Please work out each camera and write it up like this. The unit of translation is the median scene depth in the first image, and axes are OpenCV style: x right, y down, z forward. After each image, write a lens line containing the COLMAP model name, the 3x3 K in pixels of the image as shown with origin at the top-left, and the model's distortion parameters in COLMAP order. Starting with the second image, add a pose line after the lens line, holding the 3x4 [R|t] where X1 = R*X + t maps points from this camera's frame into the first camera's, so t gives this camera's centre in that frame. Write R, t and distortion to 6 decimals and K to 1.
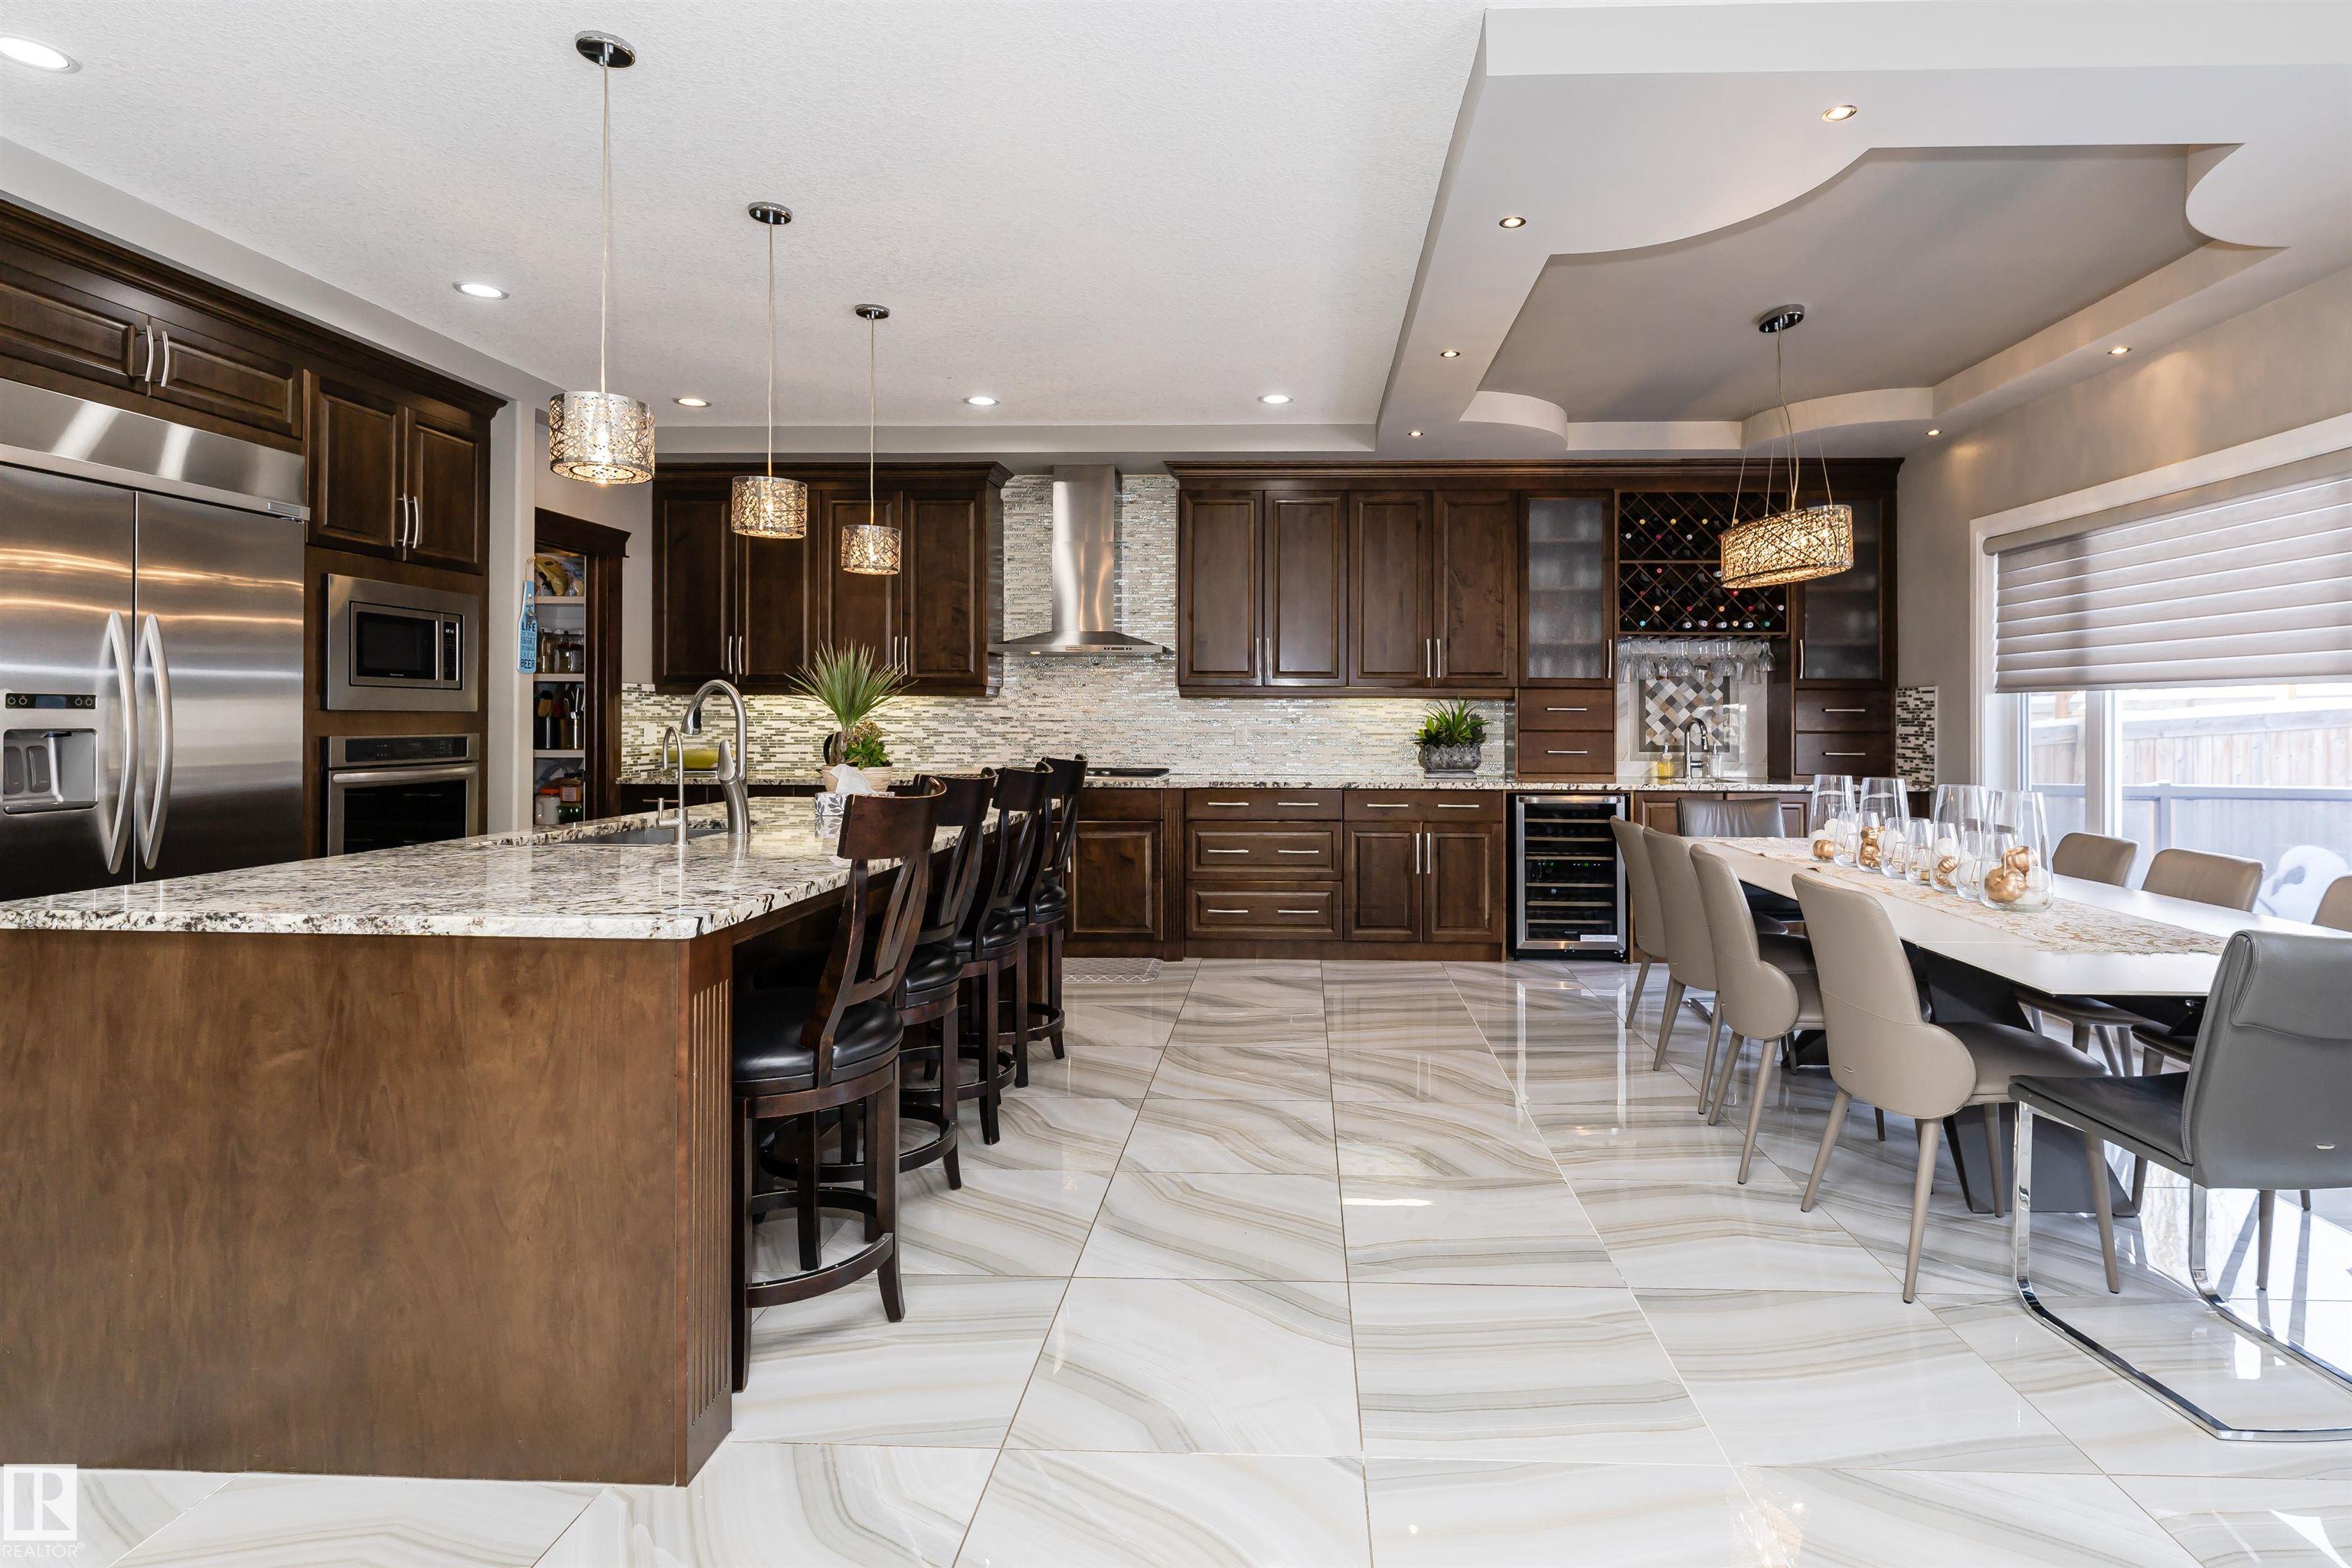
lens RADIAL K [[1175.6, 0, 1239.6], [0, 1175.6, 707.2], [0, 0, 1]] dist [-0.000242, -0.002519]
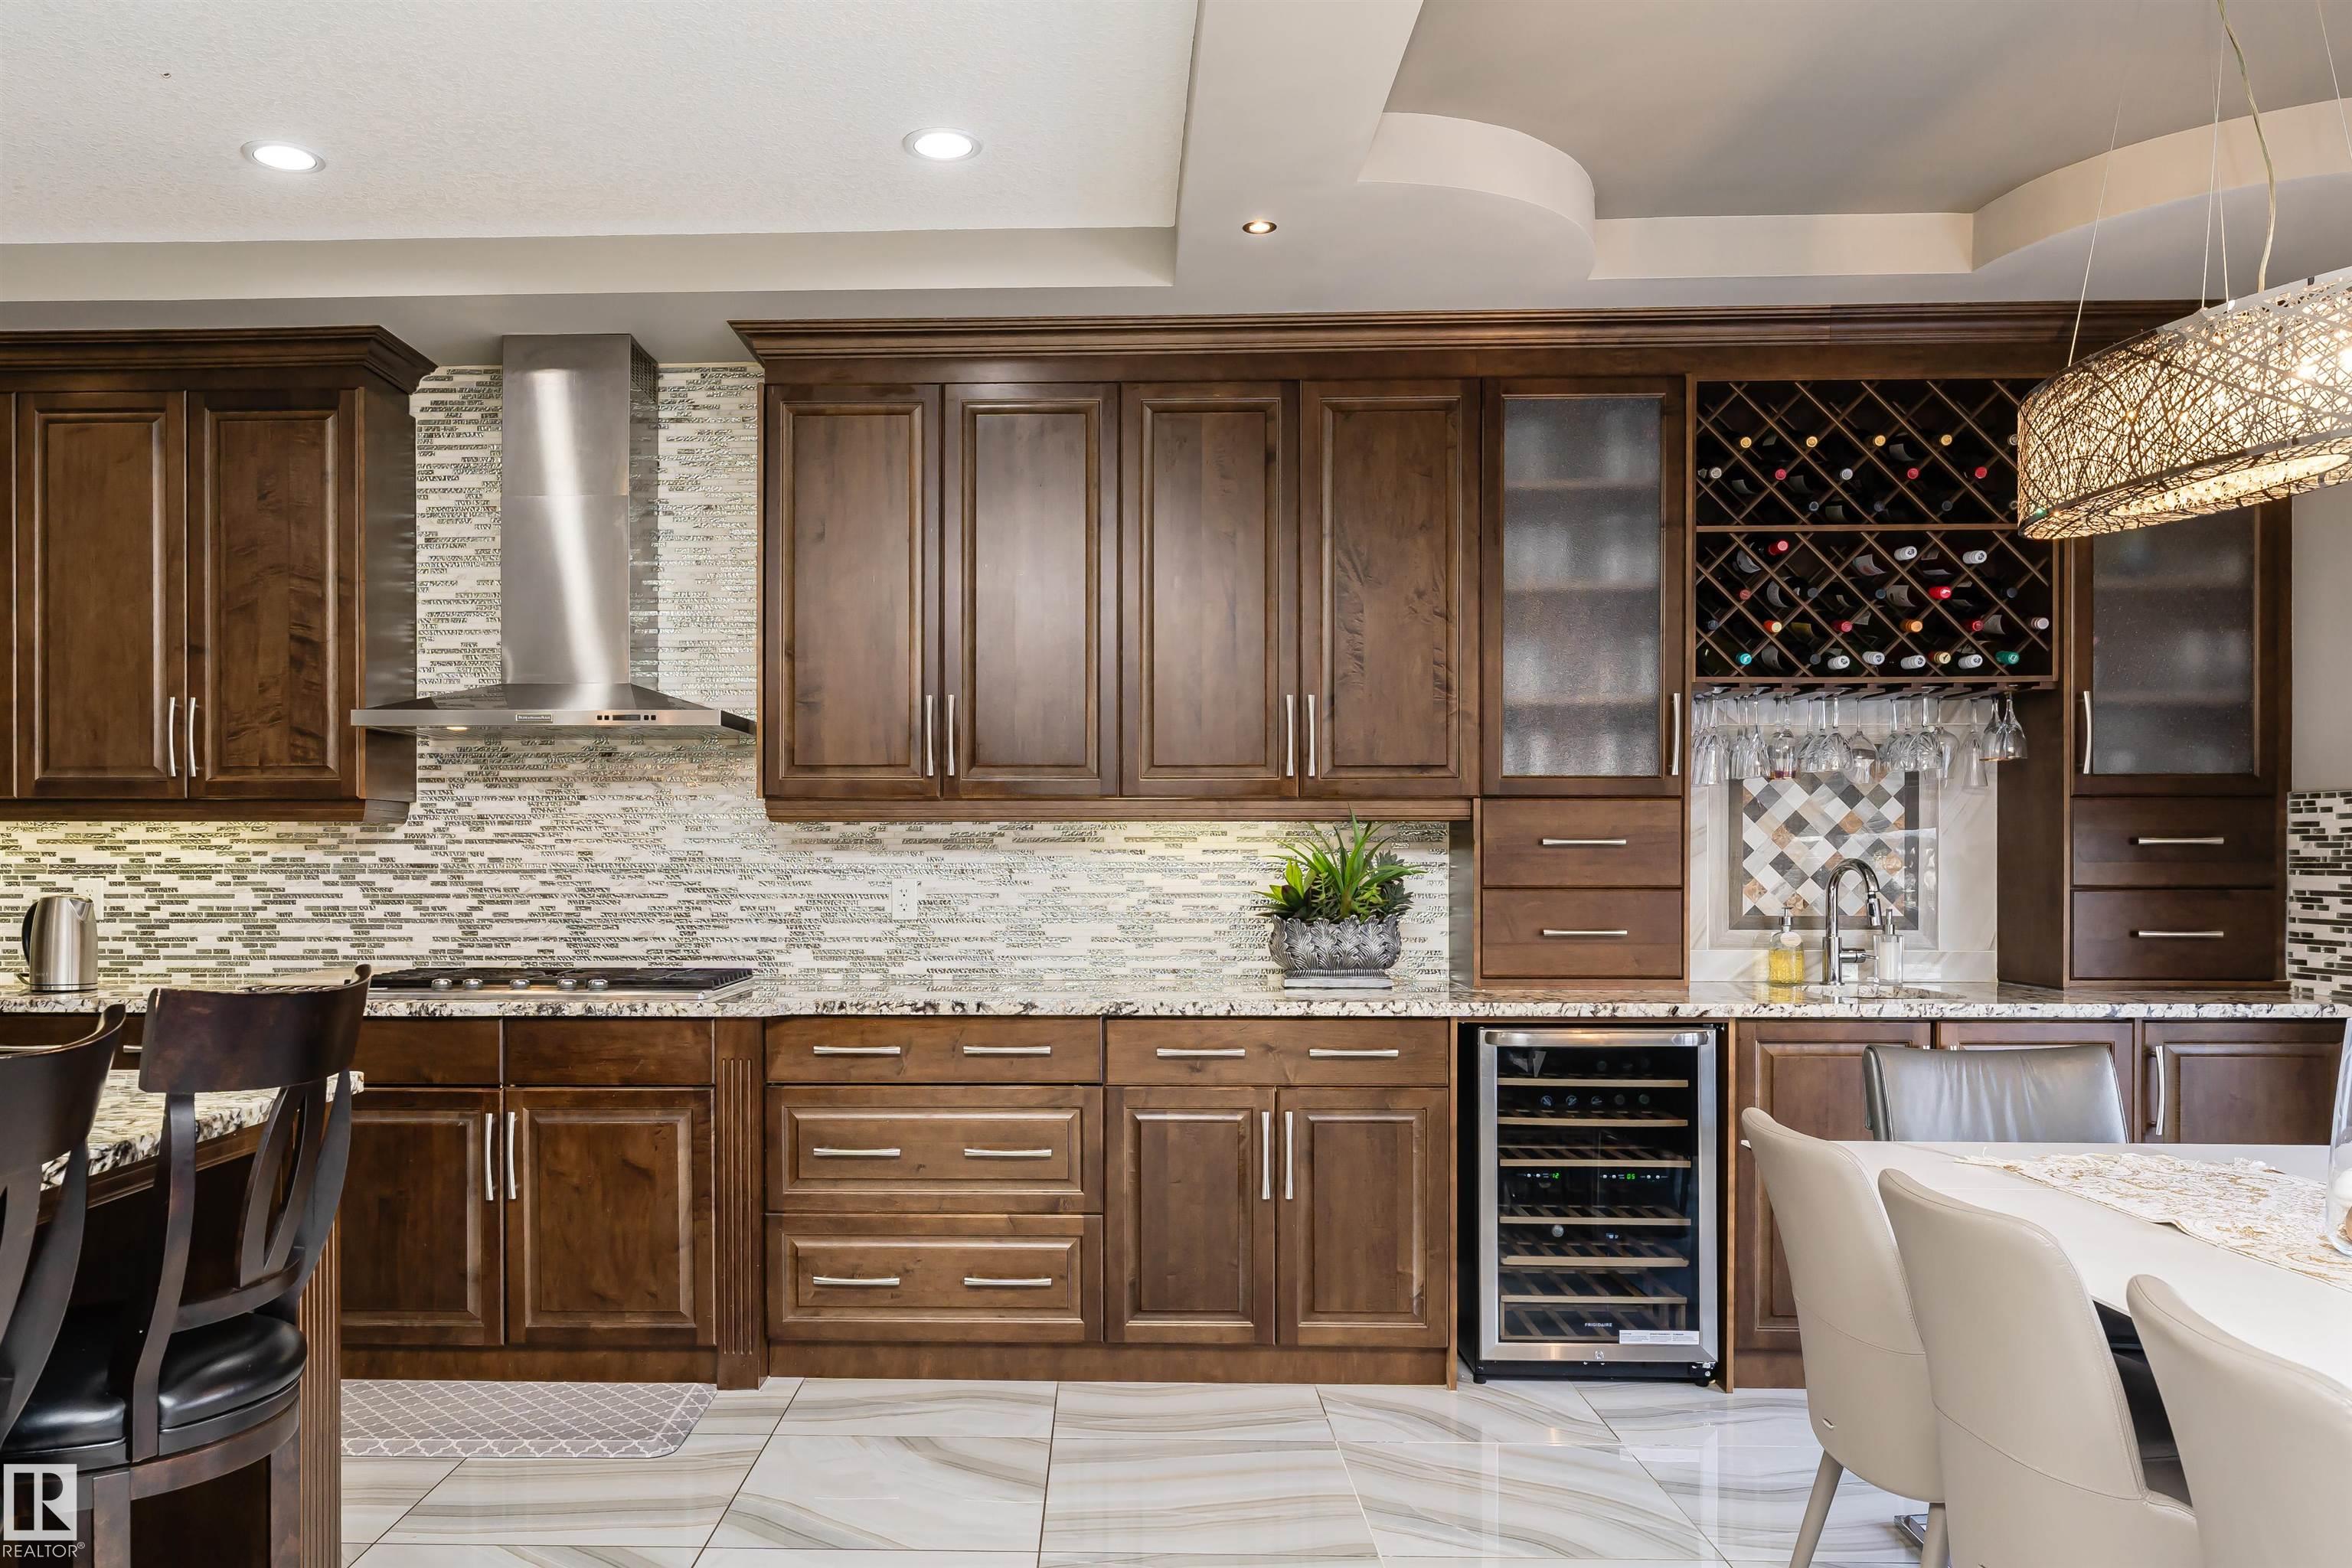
lens RADIAL K [[1731.1, 0, 1023.9], [0, 1731.1, 864.5], [0, 0, 1]] dist [-0.001311, 0.004269]
pose [[0.999990, -0.004576, -0.000241, 0.056449], [0.004578, 0.999916, 0.012148, 0.001238], [0.000186, -0.012148, 0.999926, 0.319493]]
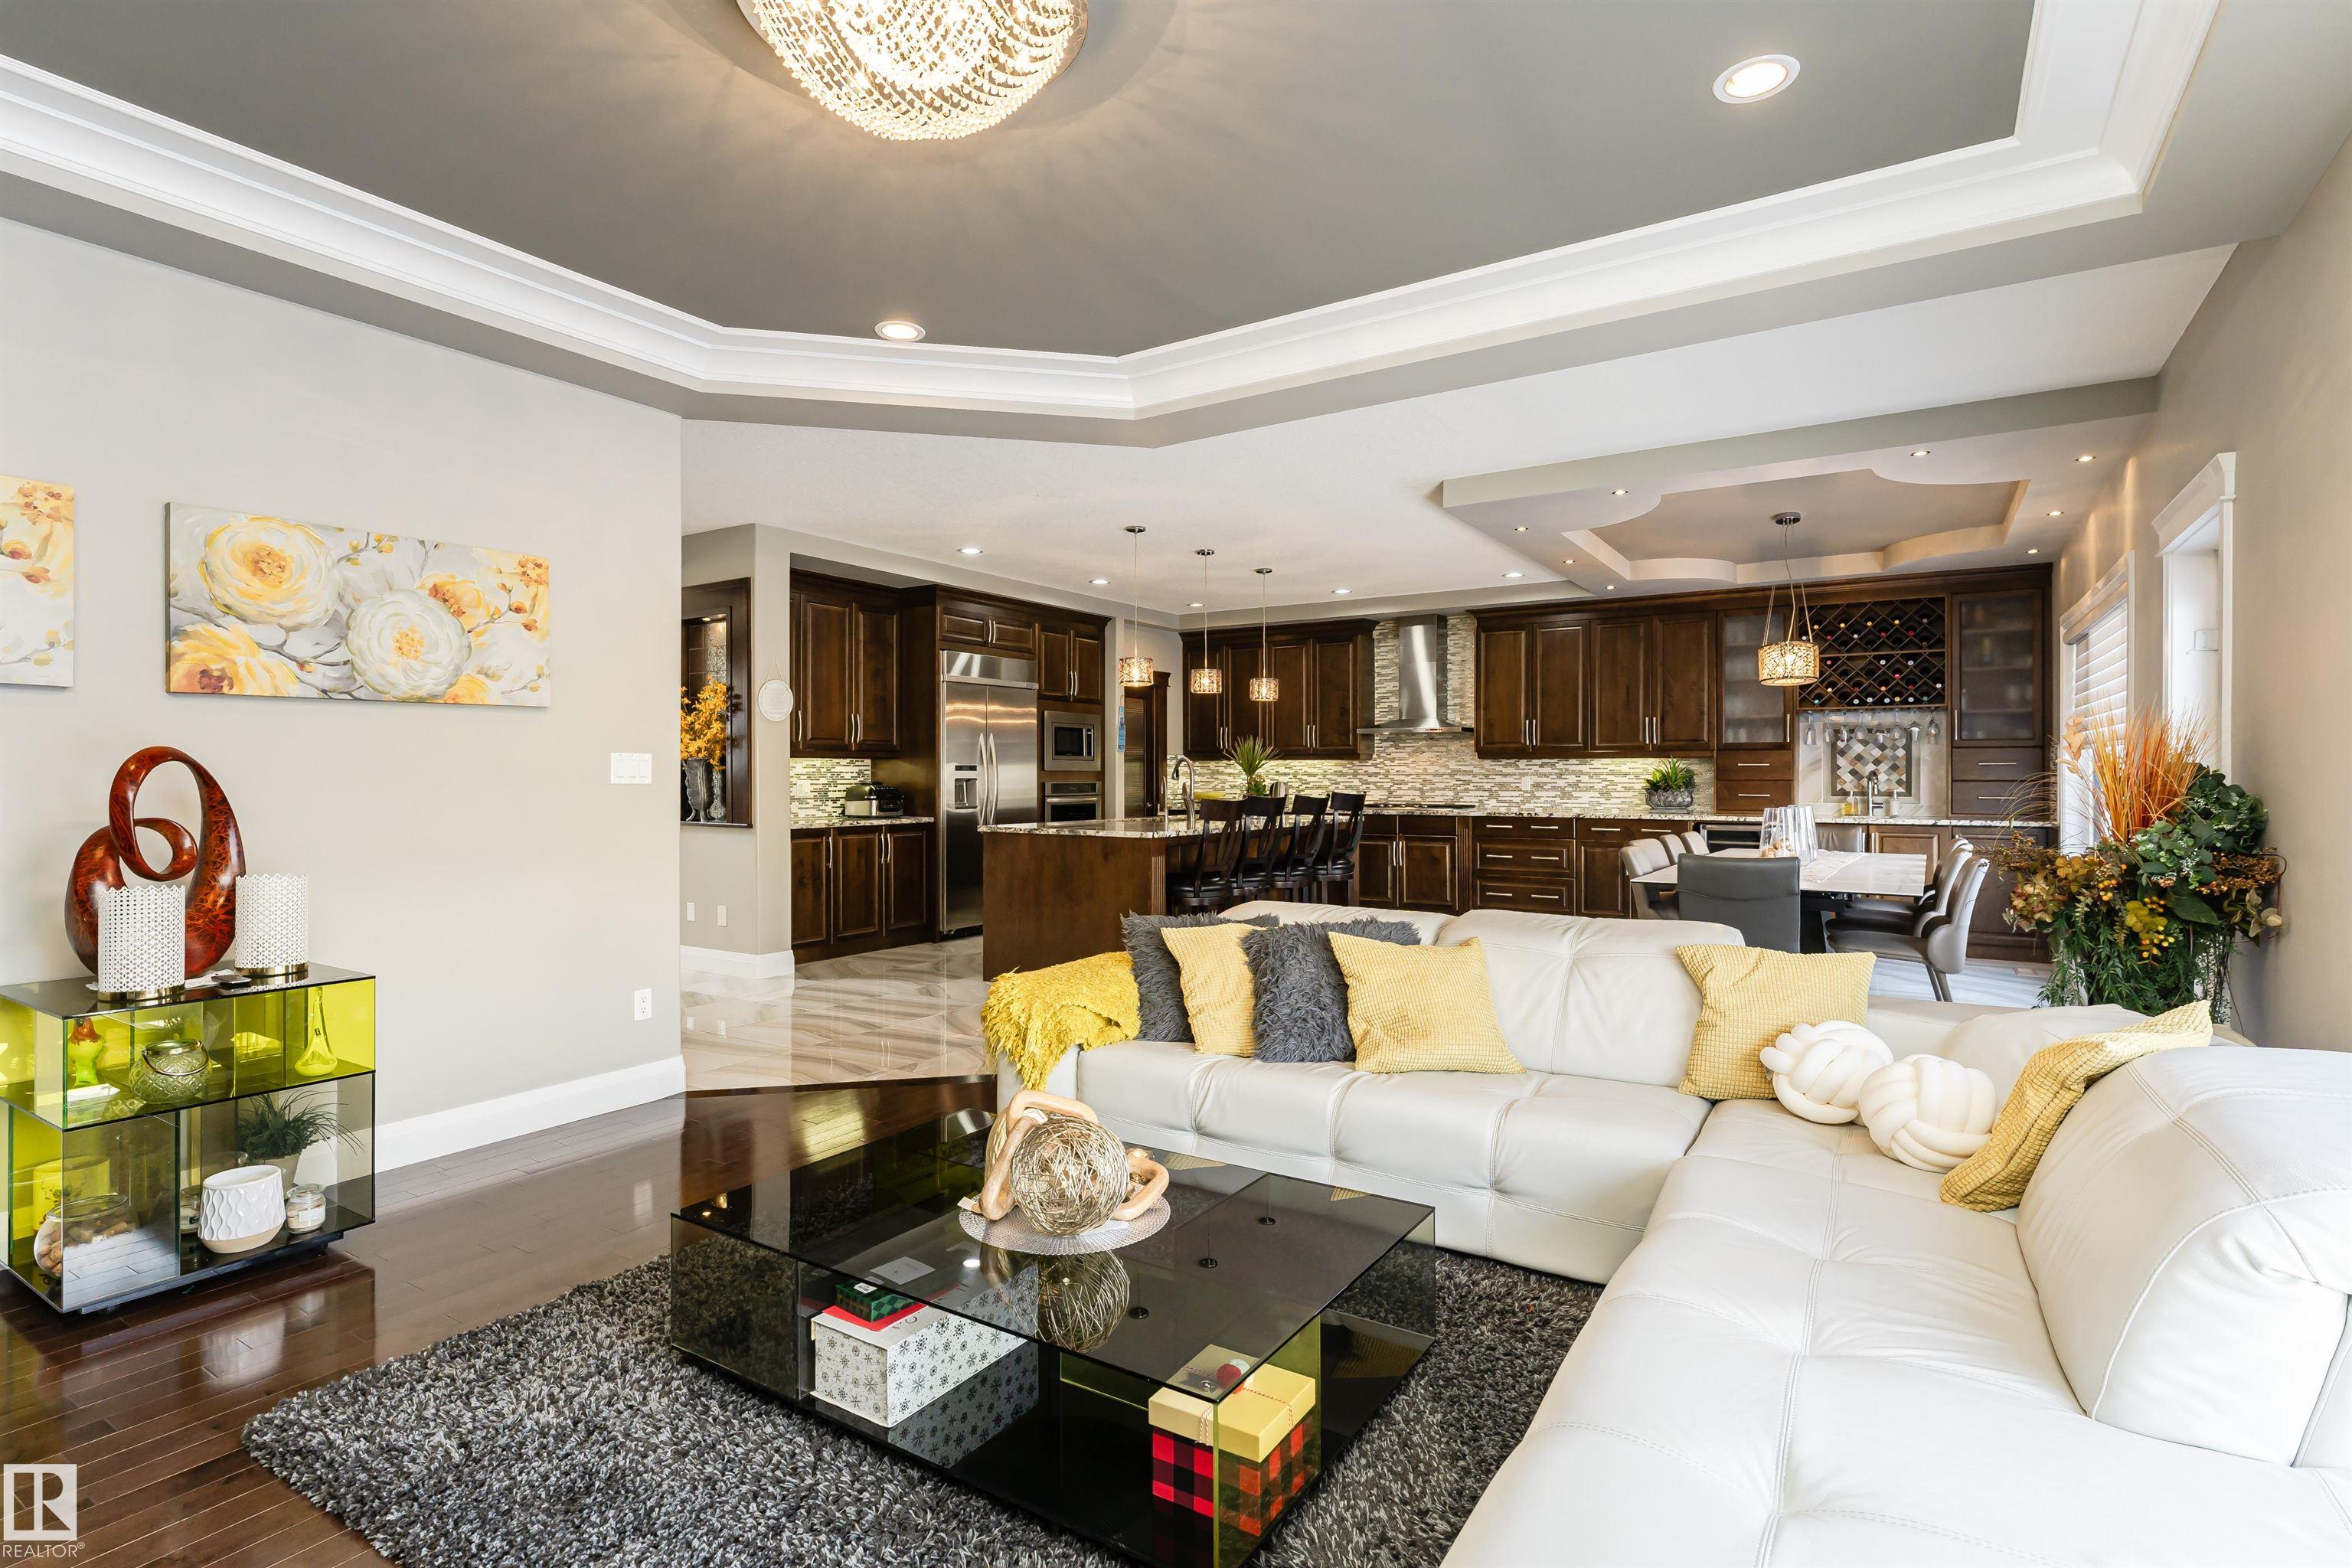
lens RADIAL K [[1118.6, 0, 1134.5], [0, 1118.6, 763.8], [0, 0, 1]] dist [-0.004048, -0.001874]
pose [[0.852381, -0.008621, -0.522851, 0.359507], [0.008452, 0.999961, -0.002709, -0.002288], [0.522854, -0.002110, 0.852420, -0.538959]]
